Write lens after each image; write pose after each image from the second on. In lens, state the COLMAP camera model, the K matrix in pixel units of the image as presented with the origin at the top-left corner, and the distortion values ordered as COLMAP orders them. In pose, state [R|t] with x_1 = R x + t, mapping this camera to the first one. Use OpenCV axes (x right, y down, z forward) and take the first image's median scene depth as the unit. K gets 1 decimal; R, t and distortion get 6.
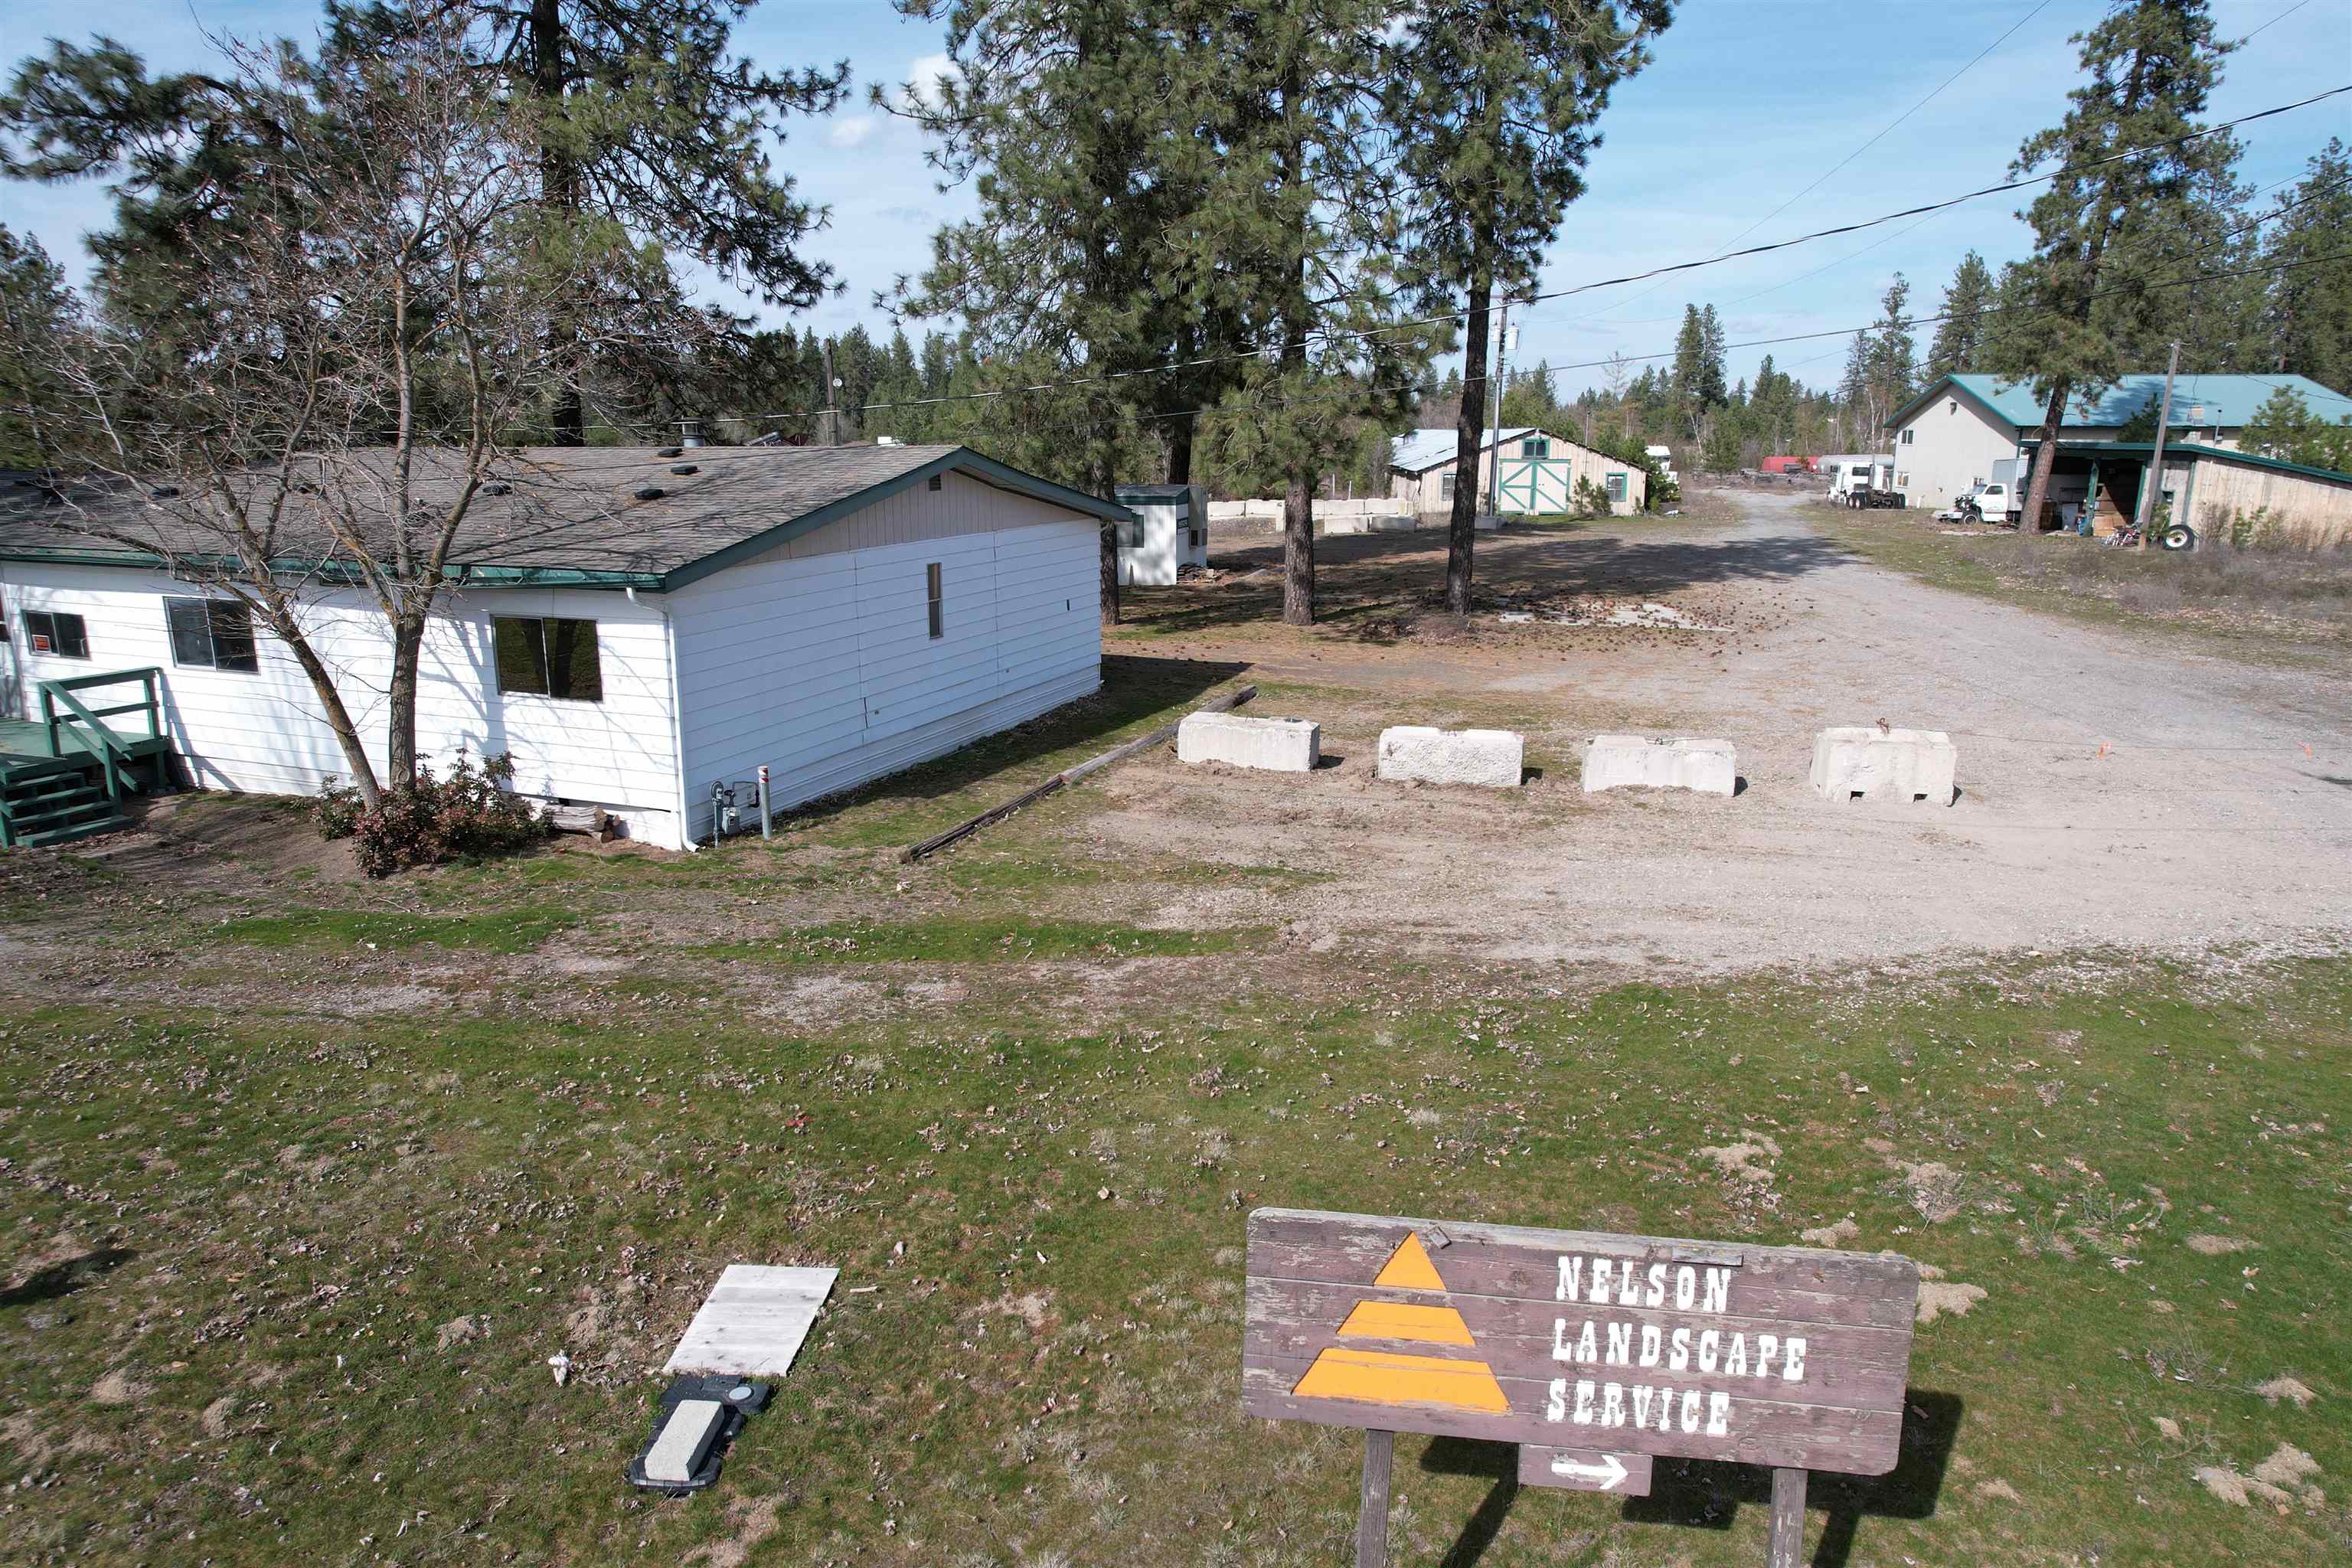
lens RADIAL K [[1499.4, 0, 1190.2], [0, 1499.4, 786.0], [0, 0, 1]] dist [-0.075441, 0.066399]
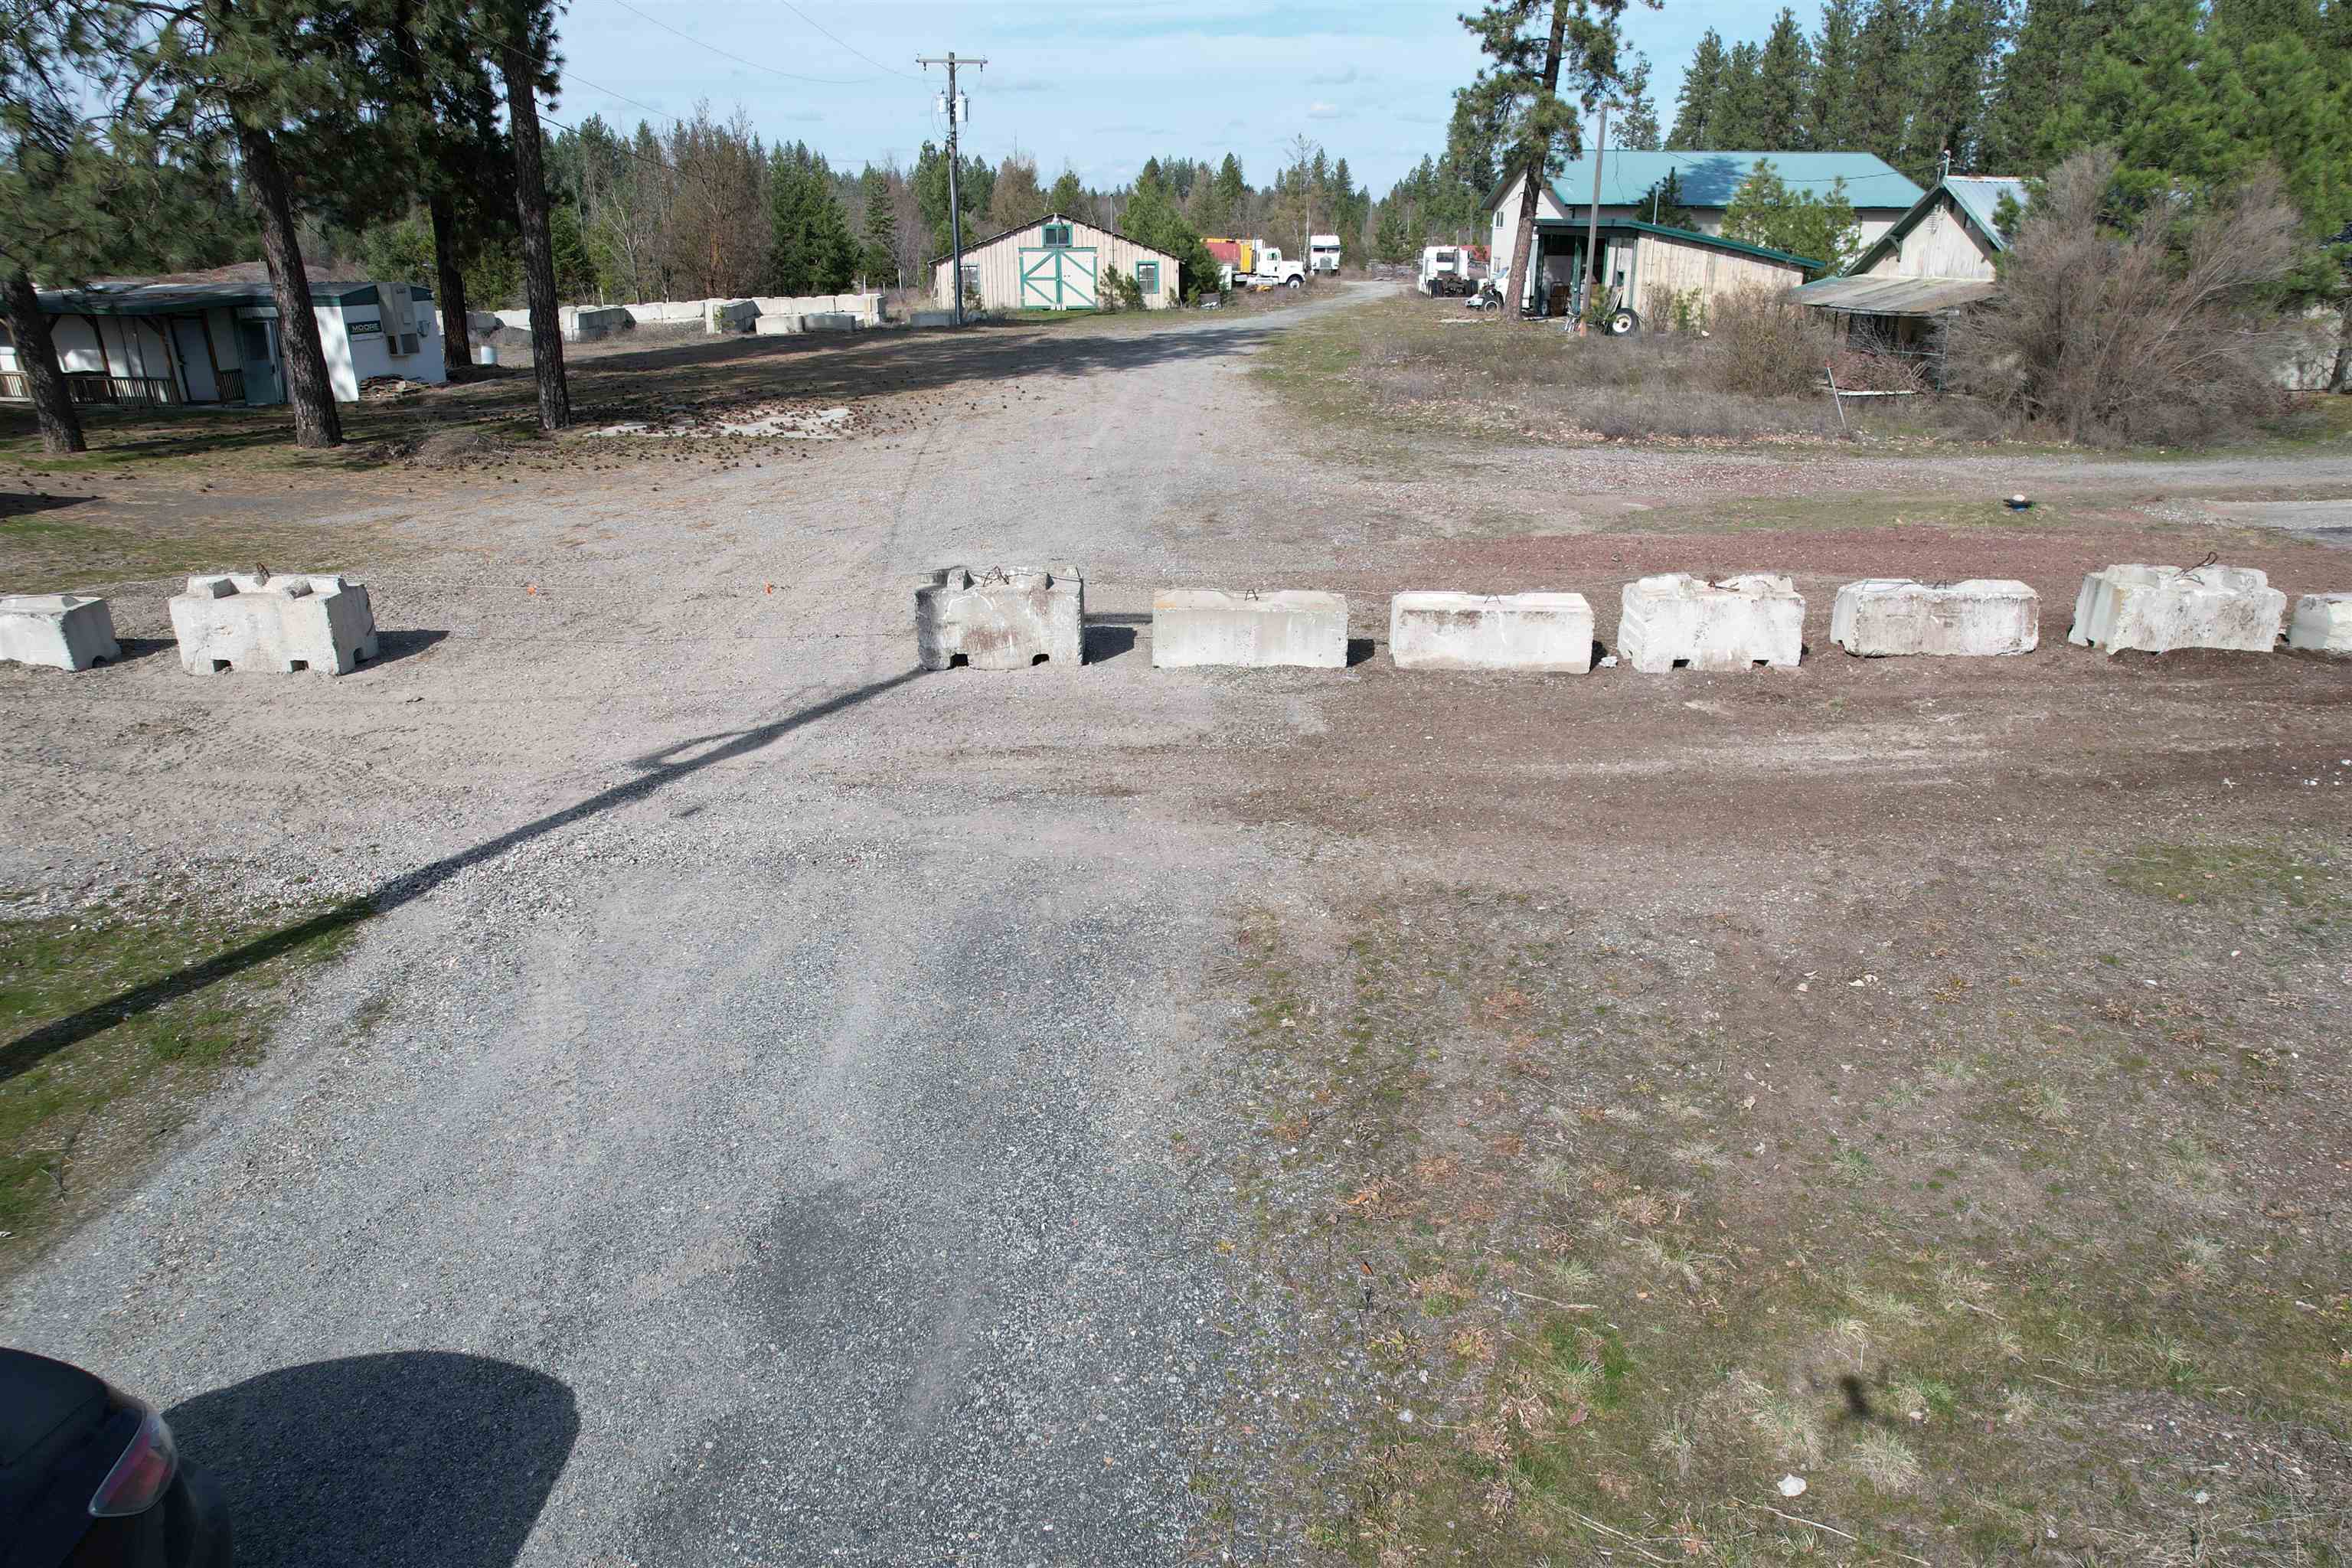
lens RADIAL K [[1502.1, 0, 1189.1], [0, 1502.1, 772.8], [0, 0, 1]] dist [-0.065700, 0.052961]
pose [[0.994670, -0.040751, 0.094718, 0.569127], [0.029494, 0.992652, 0.117351, -0.007945], [-0.098804, -0.113931, 0.988563, 0.117014]]
